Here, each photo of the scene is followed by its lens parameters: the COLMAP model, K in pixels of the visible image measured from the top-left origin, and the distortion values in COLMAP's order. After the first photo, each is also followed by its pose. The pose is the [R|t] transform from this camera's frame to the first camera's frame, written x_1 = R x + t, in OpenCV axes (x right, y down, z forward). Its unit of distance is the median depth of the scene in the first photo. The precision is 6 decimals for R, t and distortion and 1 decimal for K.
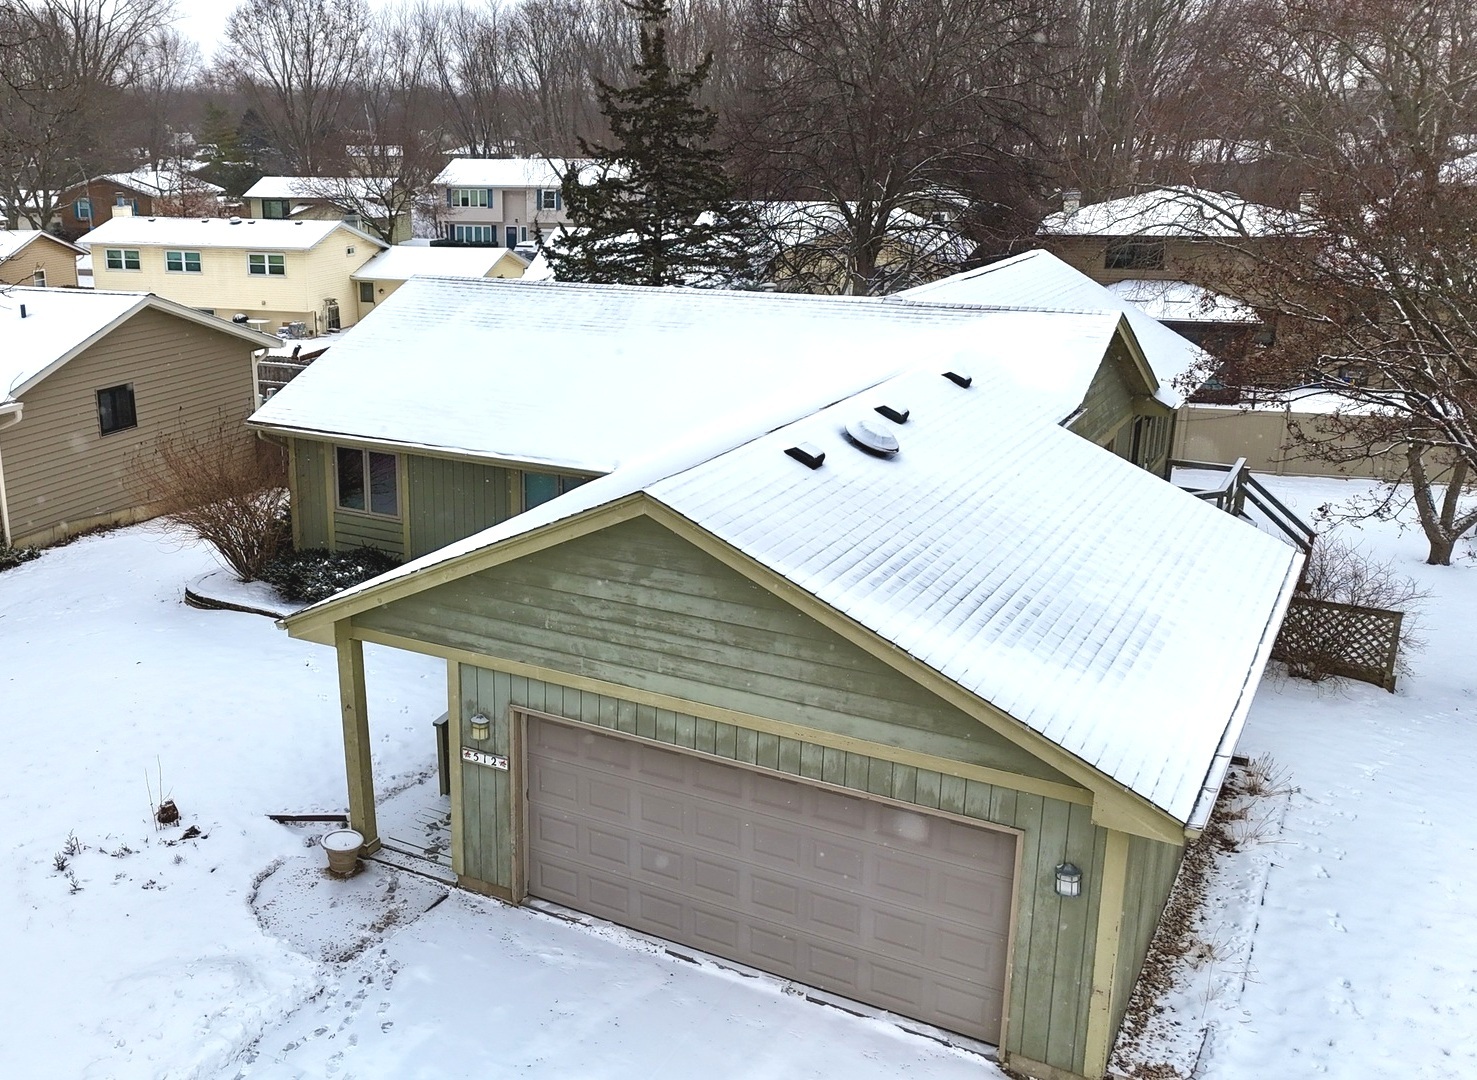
lens RADIAL K [[1423.4, 0, 519.5], [0, 1423.4, 522.1], [0, 0, 1]] dist [0.162309, -0.277269]
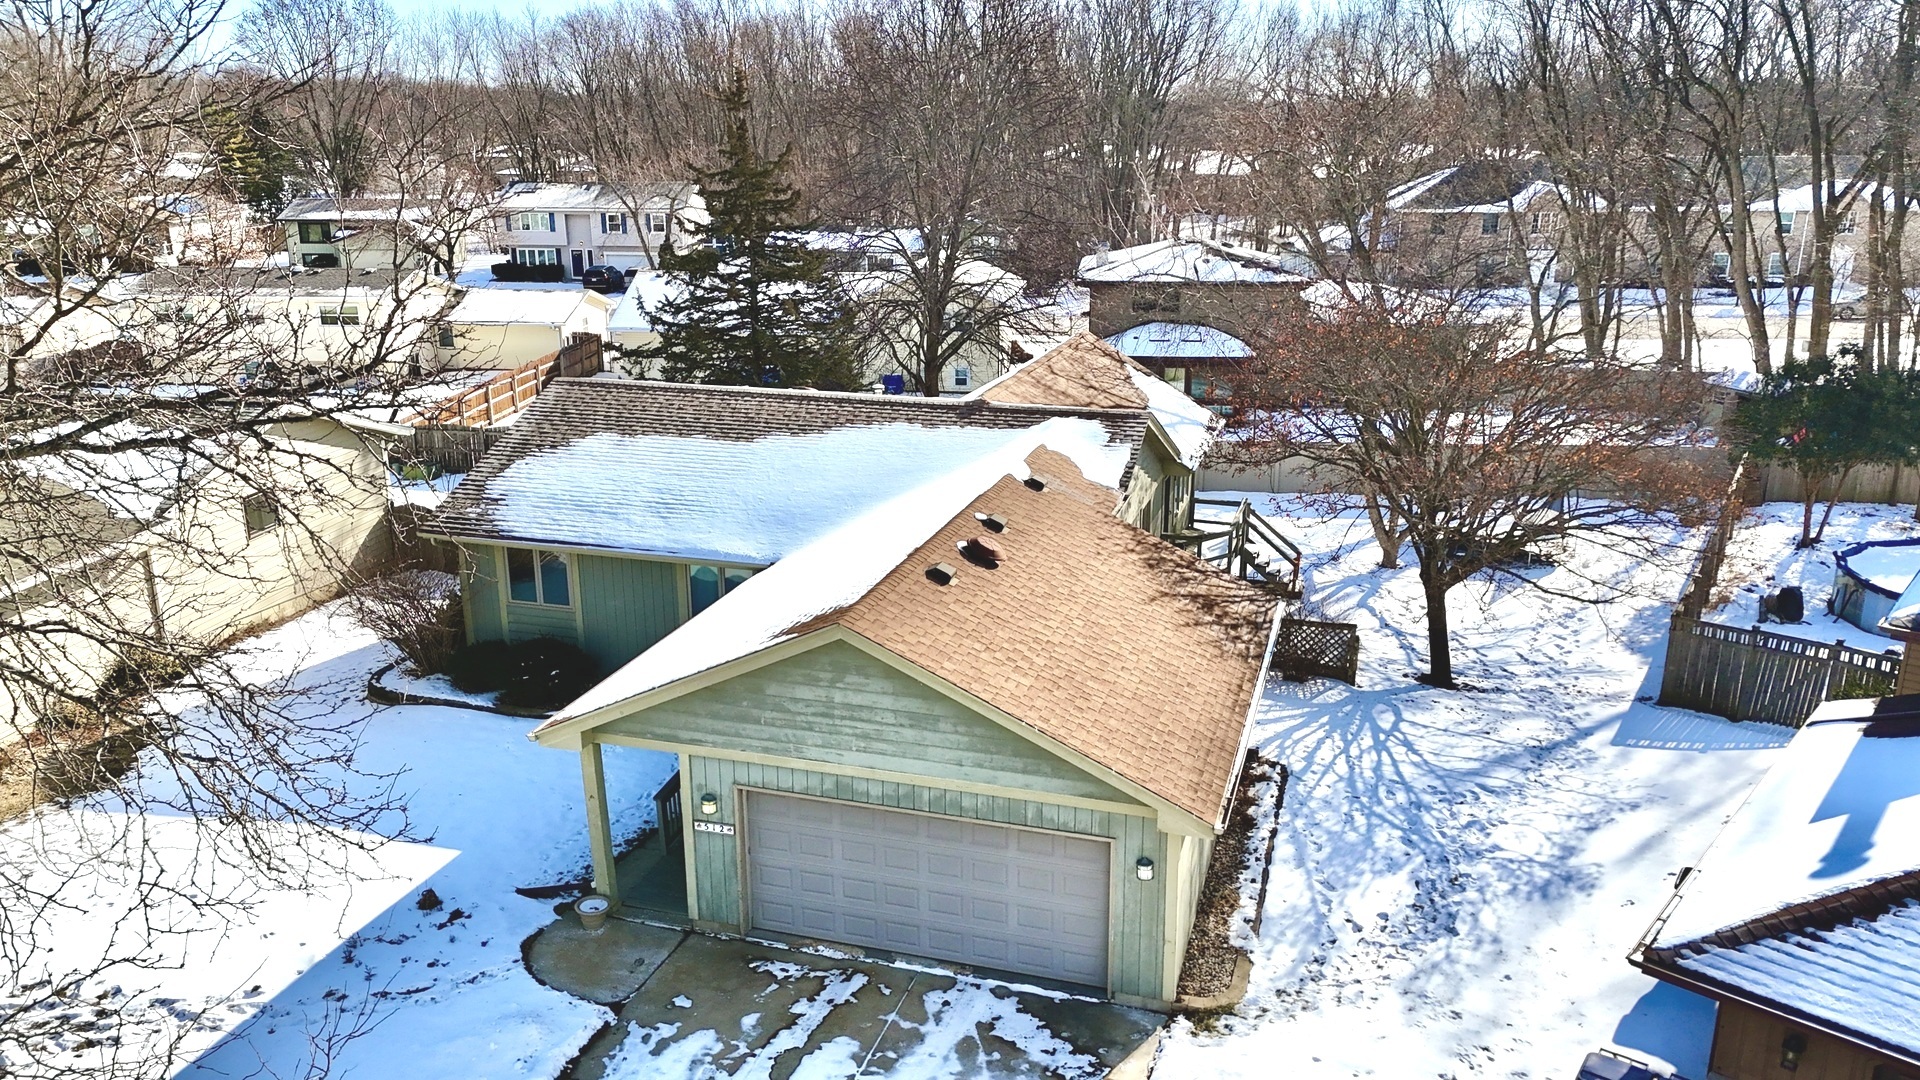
lens RADIAL K [[1435.6, 0, 960.0], [0, 1435.6, 540.0], [0, 0, 1]] dist [0.086673, -0.002990]
pose [[0.965362, -0.067558, 0.252018, -0.127302], [0.063271, 0.997681, 0.025086, -0.114389], [-0.253128, -0.008272, 0.967397, -0.312622]]
